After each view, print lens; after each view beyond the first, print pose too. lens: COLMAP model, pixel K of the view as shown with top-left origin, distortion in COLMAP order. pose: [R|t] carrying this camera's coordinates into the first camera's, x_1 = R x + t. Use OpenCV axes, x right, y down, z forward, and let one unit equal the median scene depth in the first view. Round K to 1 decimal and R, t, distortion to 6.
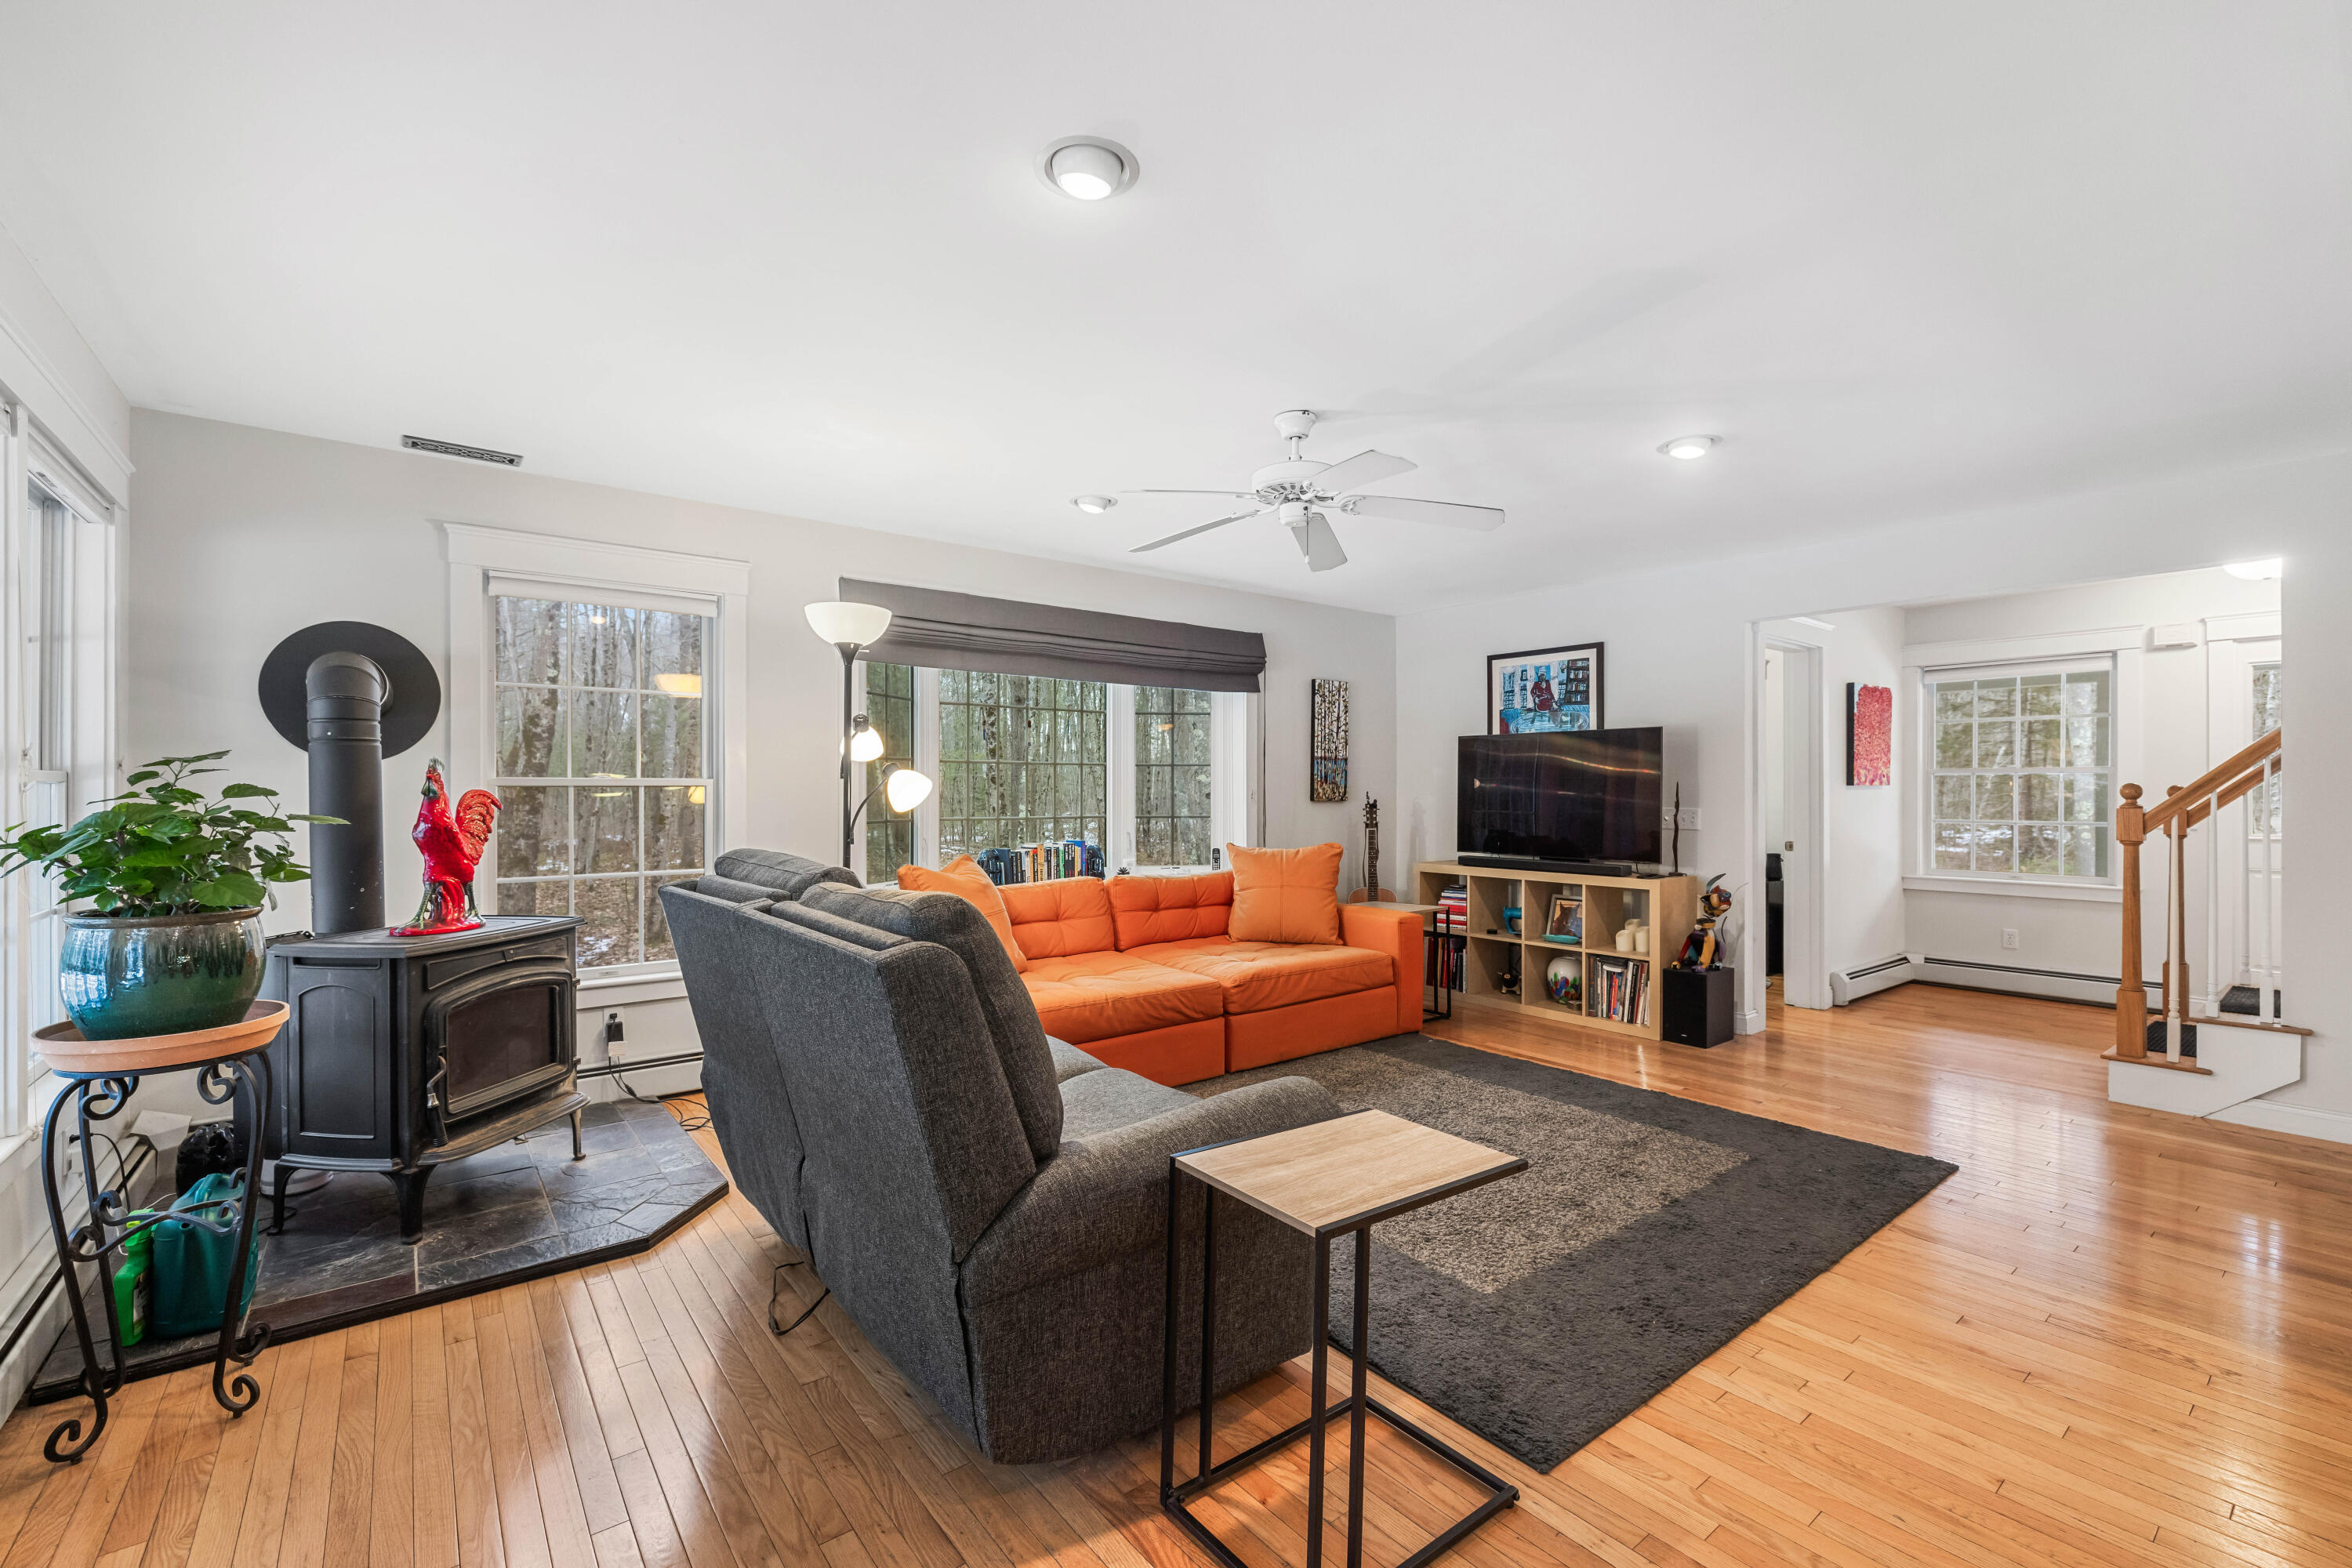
lens RADIAL K [[990.1, 0, 1148.1], [0, 990.1, 789.2], [0, 0, 1]] dist [-0.000381, 0.000016]
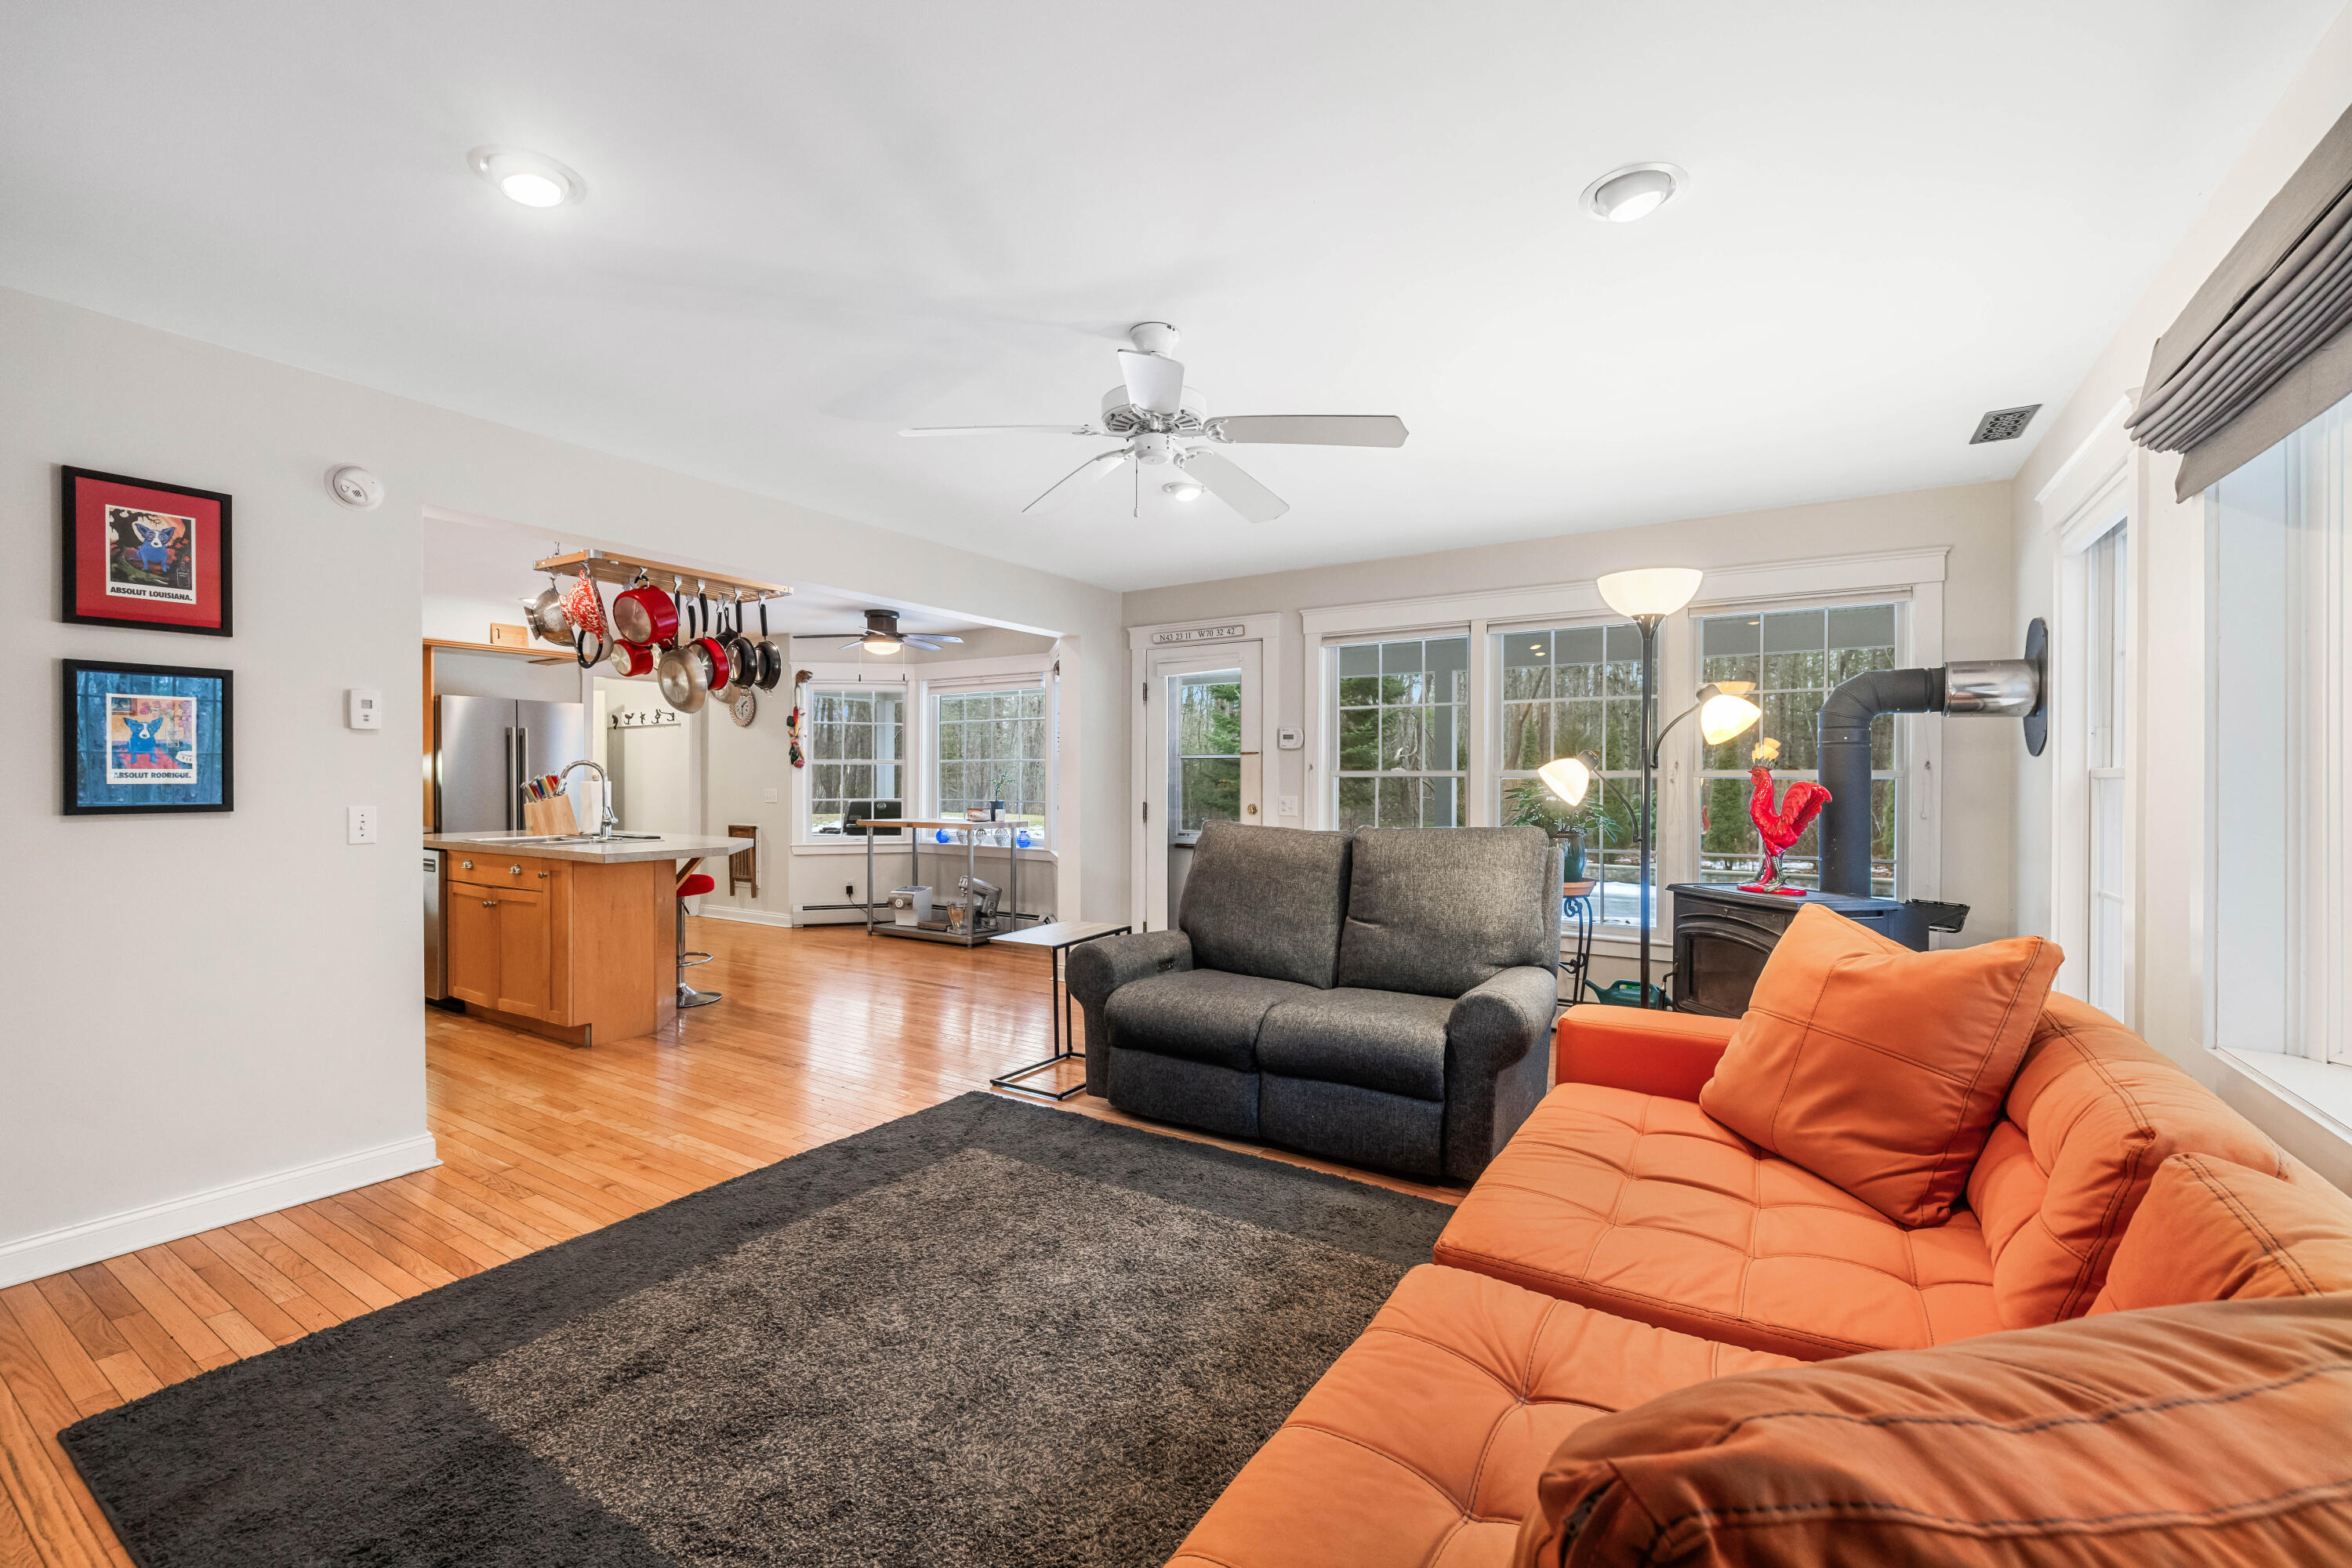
lens RADIAL K [[992.9, 0, 1167.7], [0, 992.9, 784.9], [0, 0, 1]] dist [0.001009, -0.000375]
pose [[-0.940100, -0.002004, -0.340892, 0.258919], [-0.003528, 0.999986, 0.003850, 0.001095], [0.340880, 0.004822, -0.940095, 1.105910]]
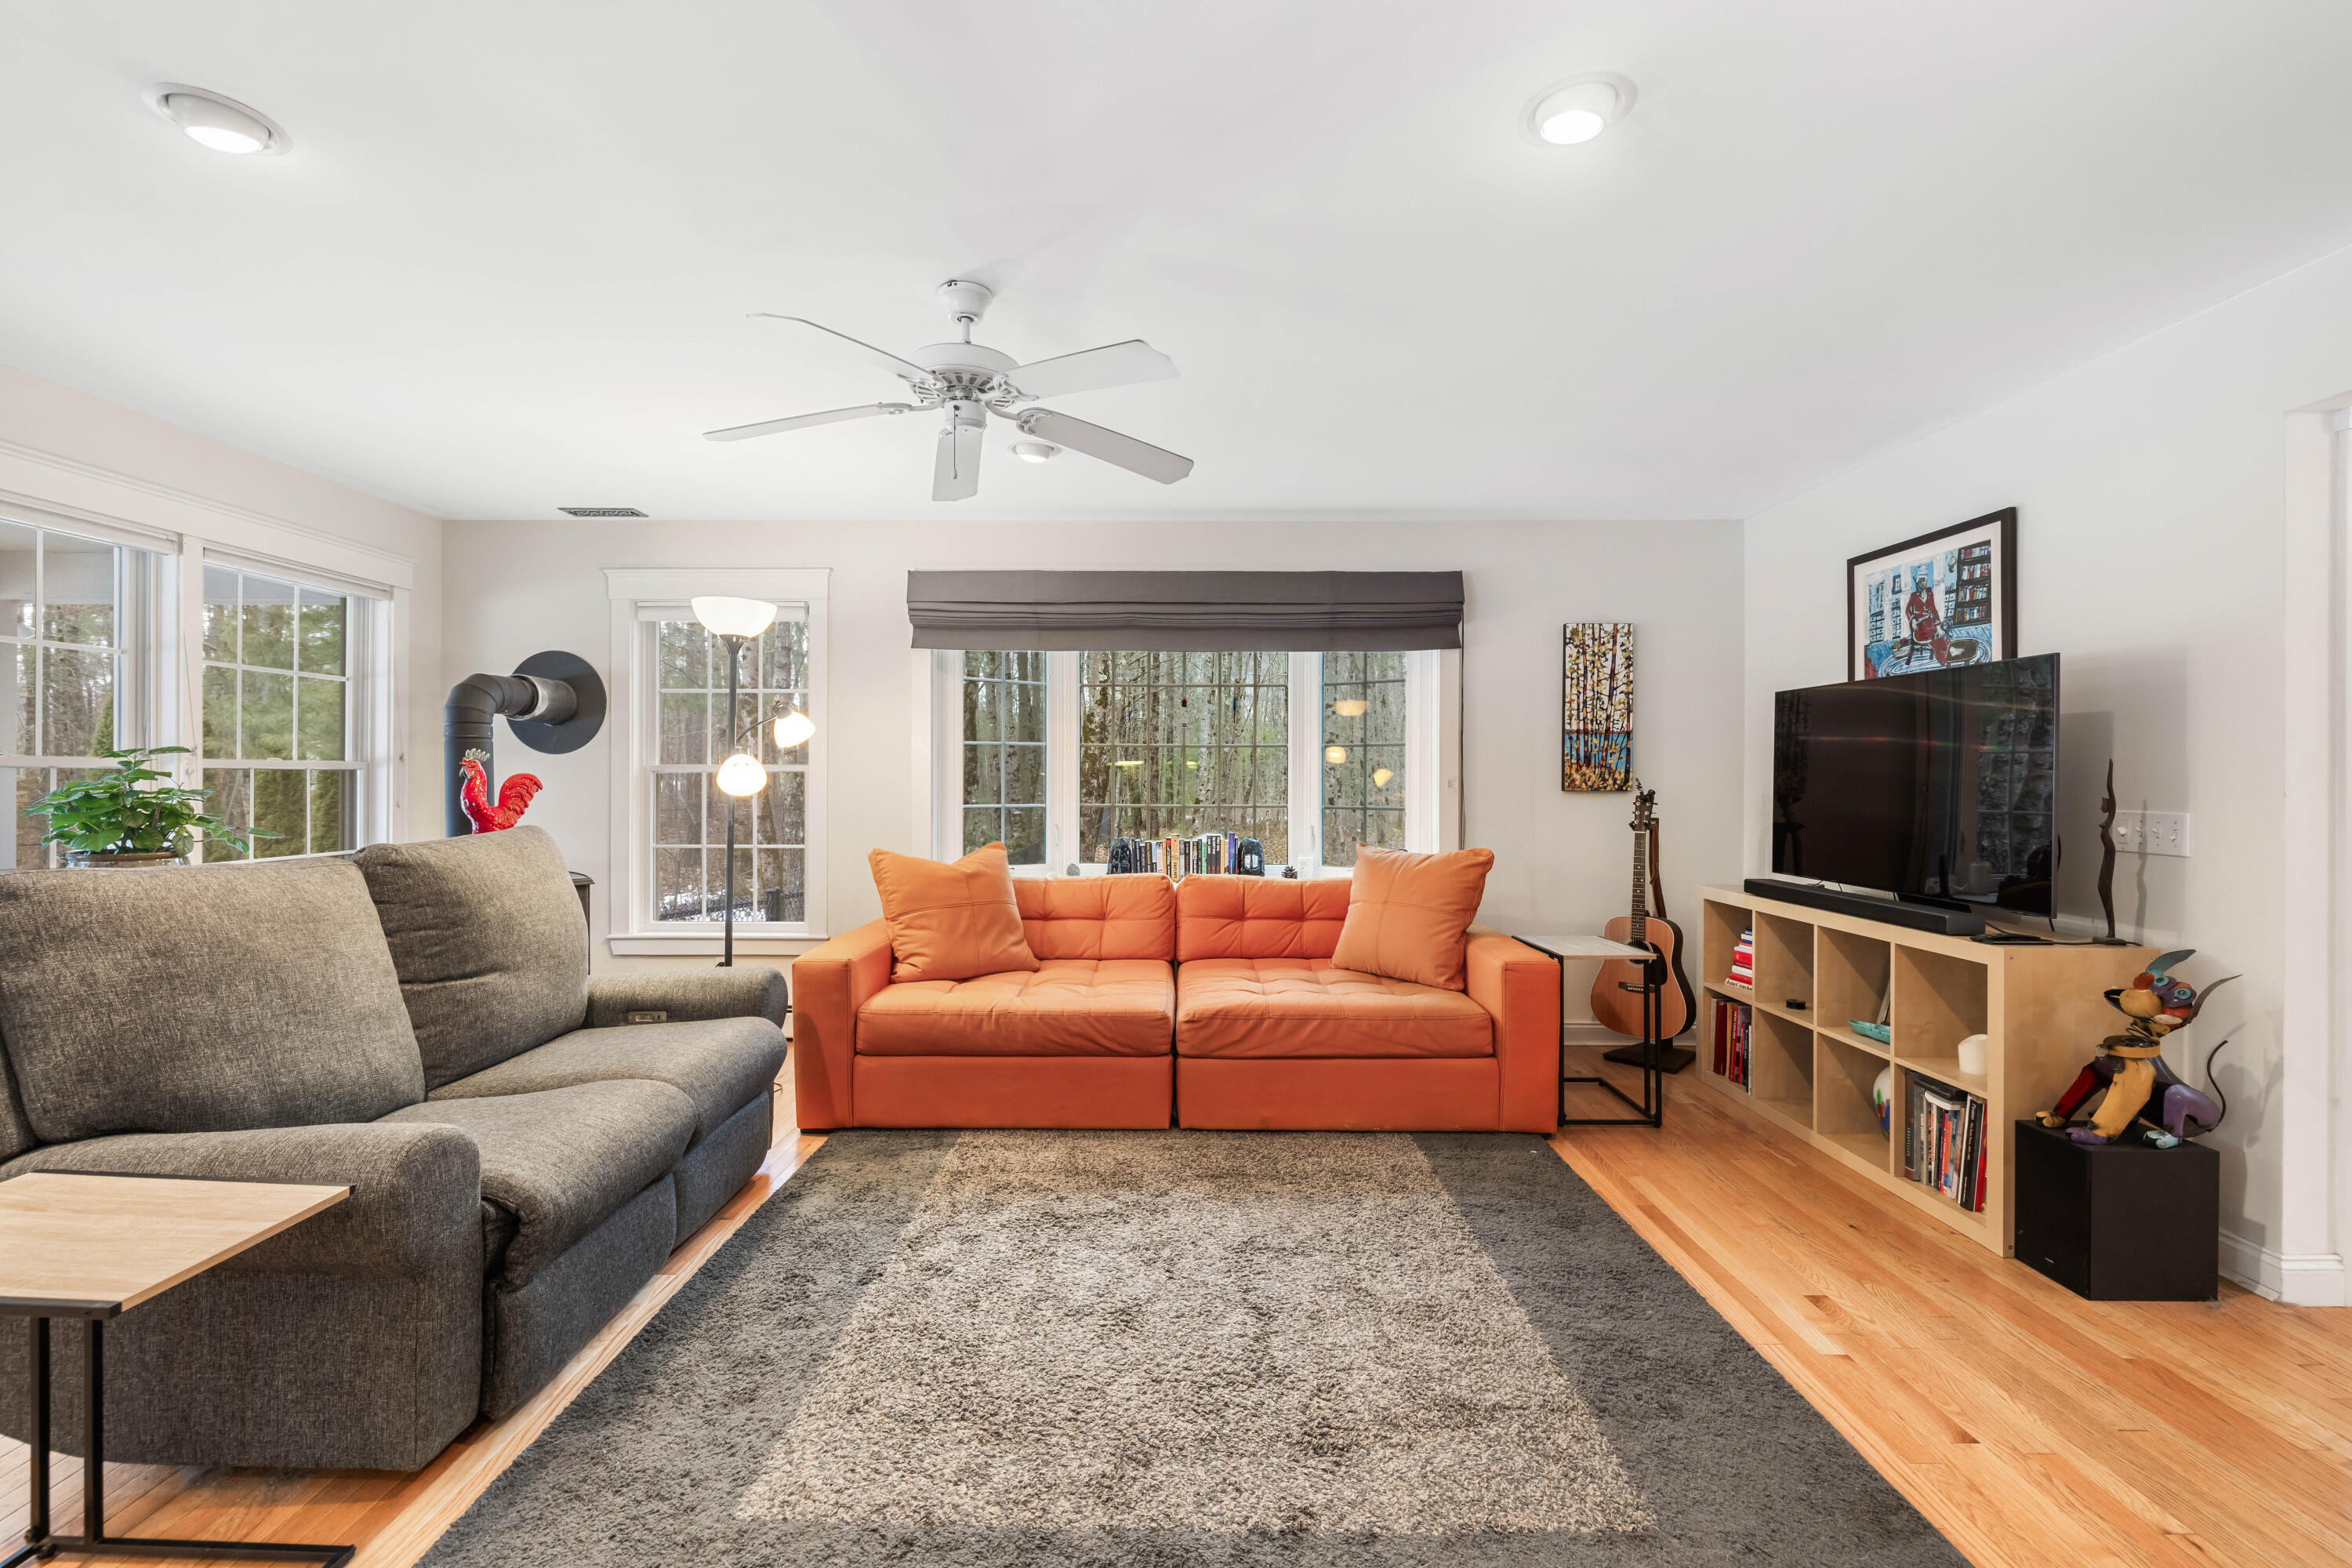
lens RADIAL K [[972.1, 0, 1170.3], [0, 972.1, 778.2], [0, 0, 1]] dist [-0.001248, -0.000397]
pose [[0.786421, 0.001909, -0.617688, 0.460152], [-0.000339, 0.999996, 0.002660, 0.000948], [0.617690, -0.001883, 0.786419, 0.308773]]
